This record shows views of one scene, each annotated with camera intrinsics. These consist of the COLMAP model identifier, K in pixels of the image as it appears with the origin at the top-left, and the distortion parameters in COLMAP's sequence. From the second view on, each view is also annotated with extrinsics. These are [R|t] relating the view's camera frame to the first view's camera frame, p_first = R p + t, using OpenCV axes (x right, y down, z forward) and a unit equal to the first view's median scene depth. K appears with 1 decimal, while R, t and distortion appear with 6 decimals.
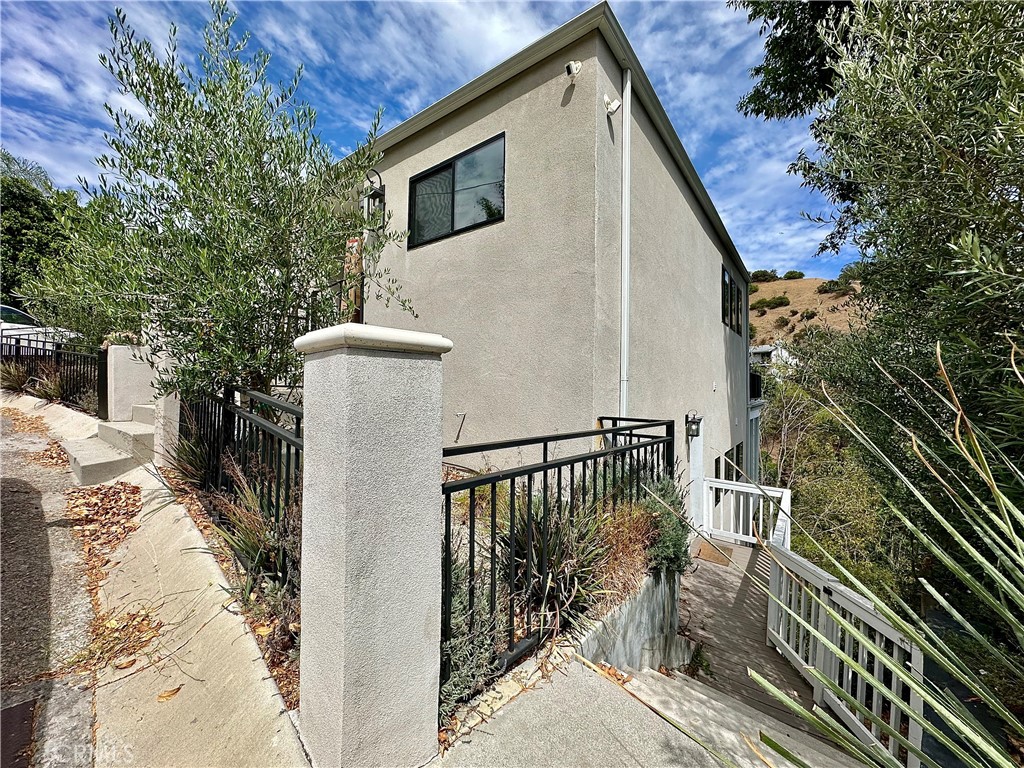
lens RADIAL K [[413.2, 0, 513.1], [0, 413.2, 387.7], [0, 0, 1]] dist [0.001652, 0.000027]
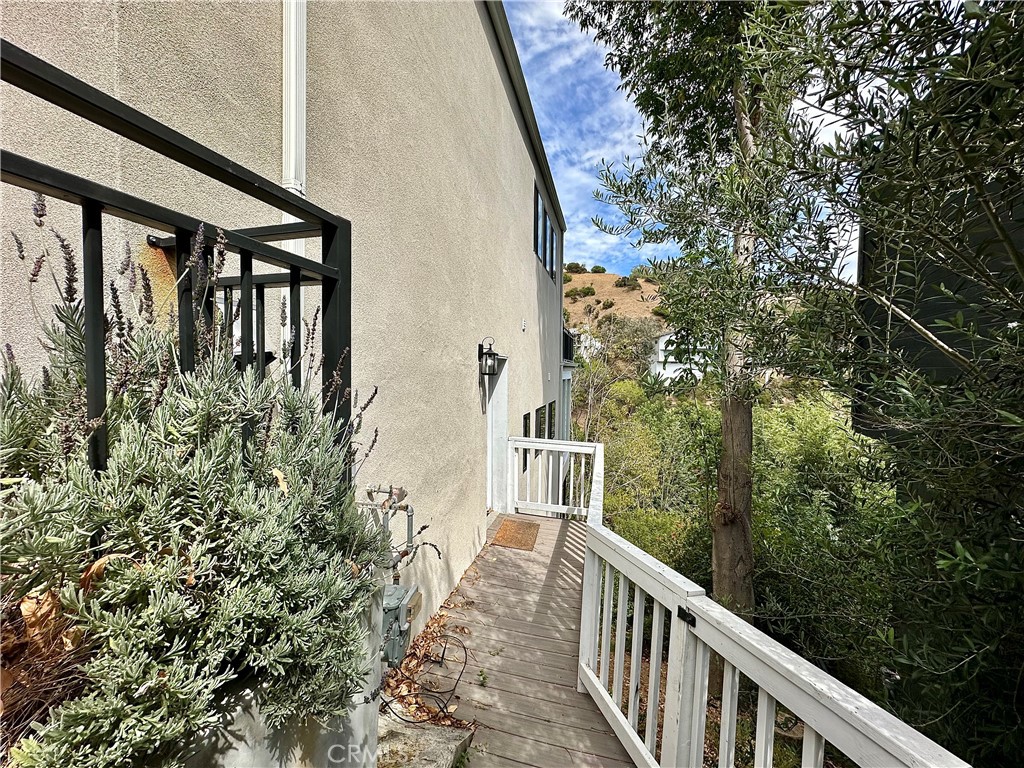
lens RADIAL K [[413.2, 0, 509.7], [0, 413.2, 385.6], [0, 0, 1]] dist [0.001652, 0.000027]
pose [[0.925264, -0.011701, 0.379143, 0.171422], [-0.006056, 0.998941, 0.045607, 0.086781], [-0.379275, -0.044495, 0.924213, 0.288582]]
